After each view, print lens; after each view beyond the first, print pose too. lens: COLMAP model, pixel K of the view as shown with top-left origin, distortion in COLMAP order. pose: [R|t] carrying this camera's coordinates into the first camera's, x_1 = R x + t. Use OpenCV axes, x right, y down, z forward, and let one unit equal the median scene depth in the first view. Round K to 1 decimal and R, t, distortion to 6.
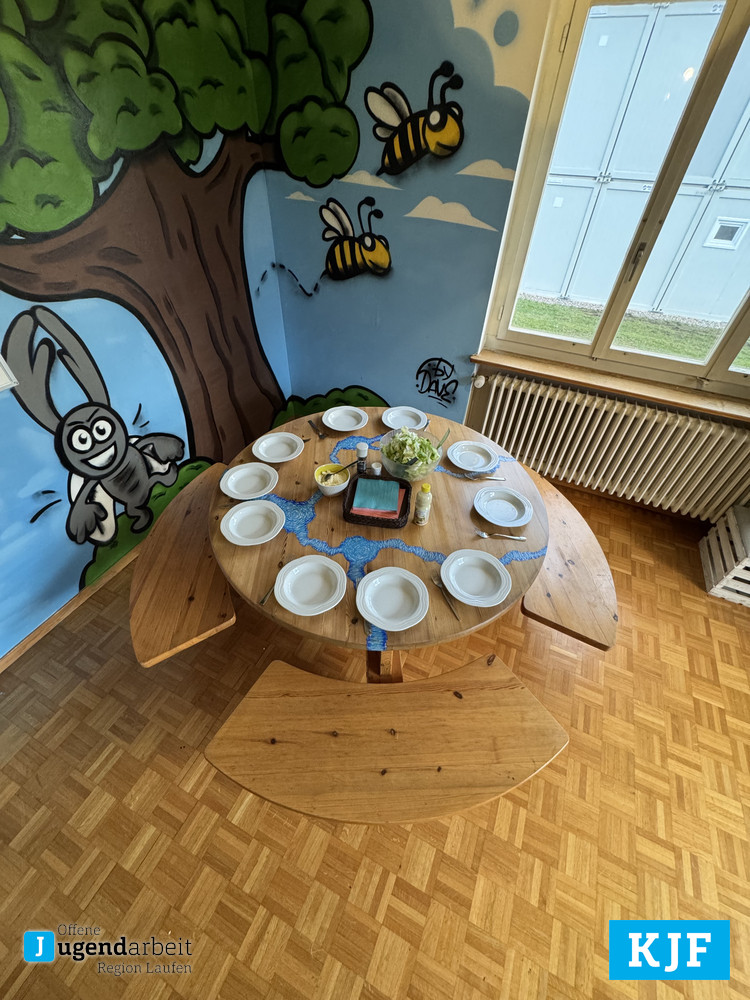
lens RADIAL K [[401.5, 0, 371.7], [0, 401.5, 492.8], [0, 0, 1]] dist [-0.002041, 0.000803]
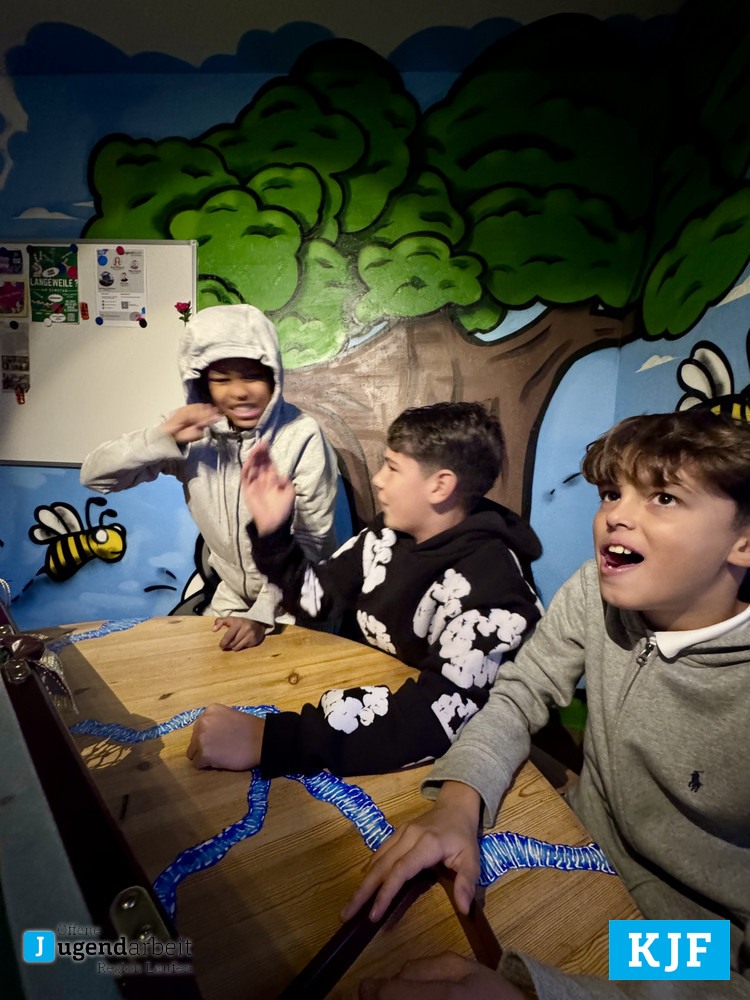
lens RADIAL K [[401.5, 0, 377.4], [0, 401.5, 501.4], [0, 0, 1]] dist [-0.002041, 0.000803]
pose [[0.382625, 0.080651, -0.920377, 0.324708], [-0.642277, 0.739314, -0.202226, -0.285127], [0.664137, 0.668514, 0.334680, 0.944603]]
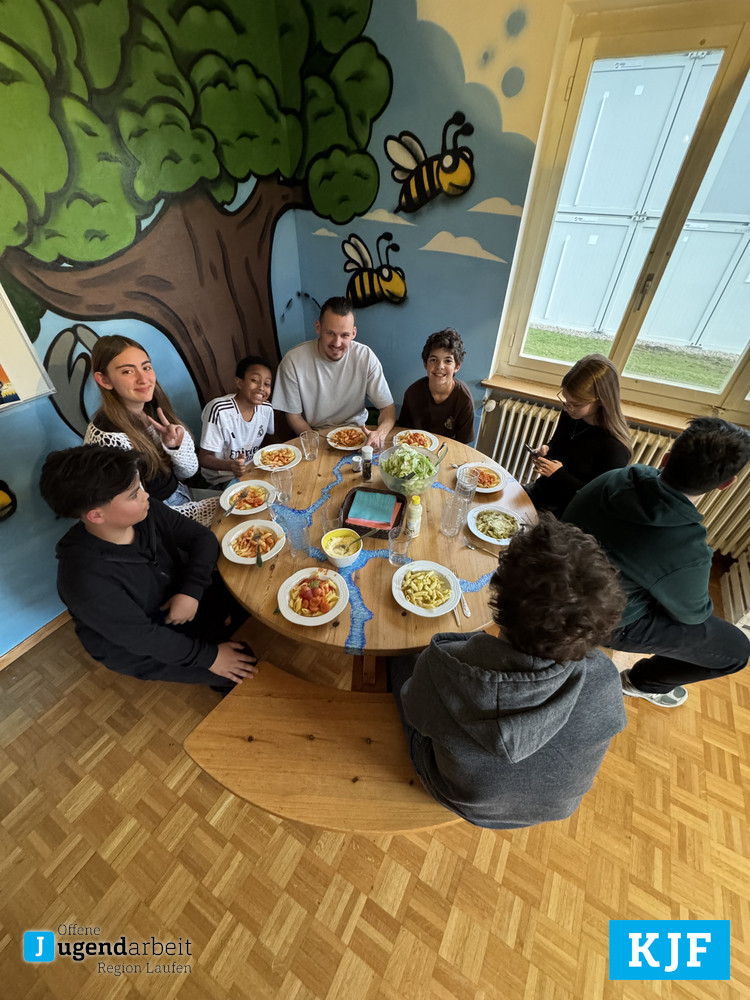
lens RADIAL K [[401.5, 0, 371.5], [0, 401.5, 492.0], [0, 0, 1]] dist [-0.002041, 0.000803]
pose [[0.996299, 0.043673, -0.074028, 0.081653], [-0.048624, 0.996604, -0.066456, 0.034863], [0.070874, 0.069810, 0.995039, -0.026558]]
